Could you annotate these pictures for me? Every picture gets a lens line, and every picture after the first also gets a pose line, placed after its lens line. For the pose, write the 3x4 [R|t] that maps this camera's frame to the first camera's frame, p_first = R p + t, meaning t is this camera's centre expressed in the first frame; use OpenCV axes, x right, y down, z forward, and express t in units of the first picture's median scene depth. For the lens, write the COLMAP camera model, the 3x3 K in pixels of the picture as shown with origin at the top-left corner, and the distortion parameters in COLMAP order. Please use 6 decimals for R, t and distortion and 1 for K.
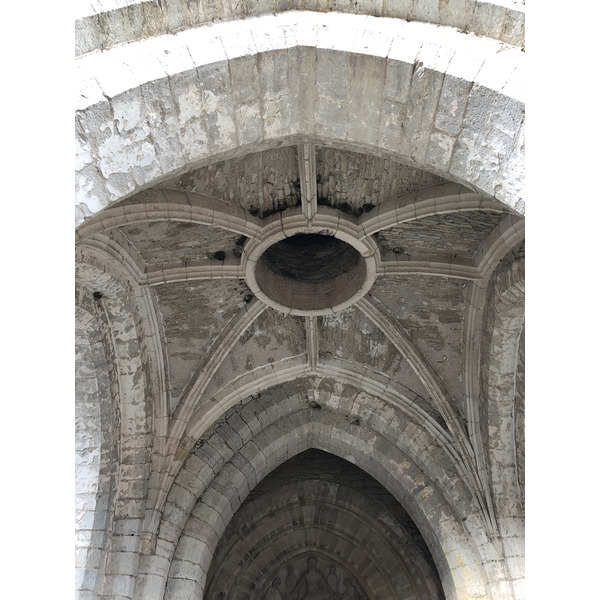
lens RADIAL K [[475.2, 0, 300.2], [0, 475.2, 298.7], [0, 0, 1]] dist [0.032359, -0.039523]
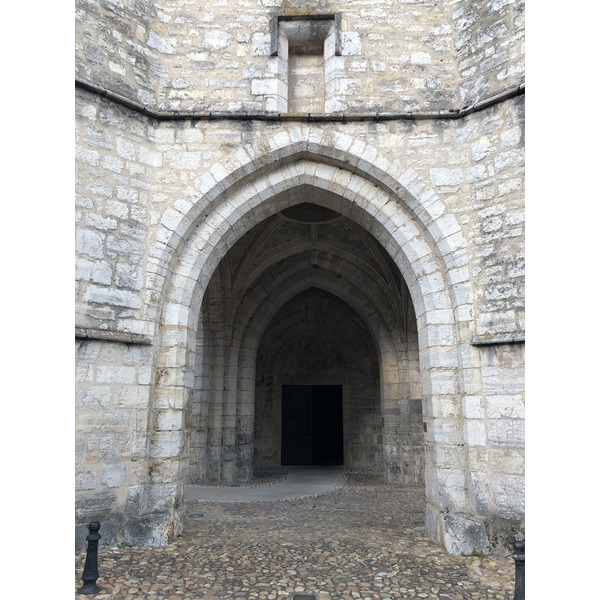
lens RADIAL K [[475.2, 0, 303.2], [0, 475.2, 285.2], [0, 0, 1]] dist [0.032359, -0.039523]
pose [[0.999910, 0.010646, -0.008187, 0.004308], [-0.005834, 0.893421, 0.449182, -0.512767], [0.012097, -0.449094, 0.893403, -0.573153]]
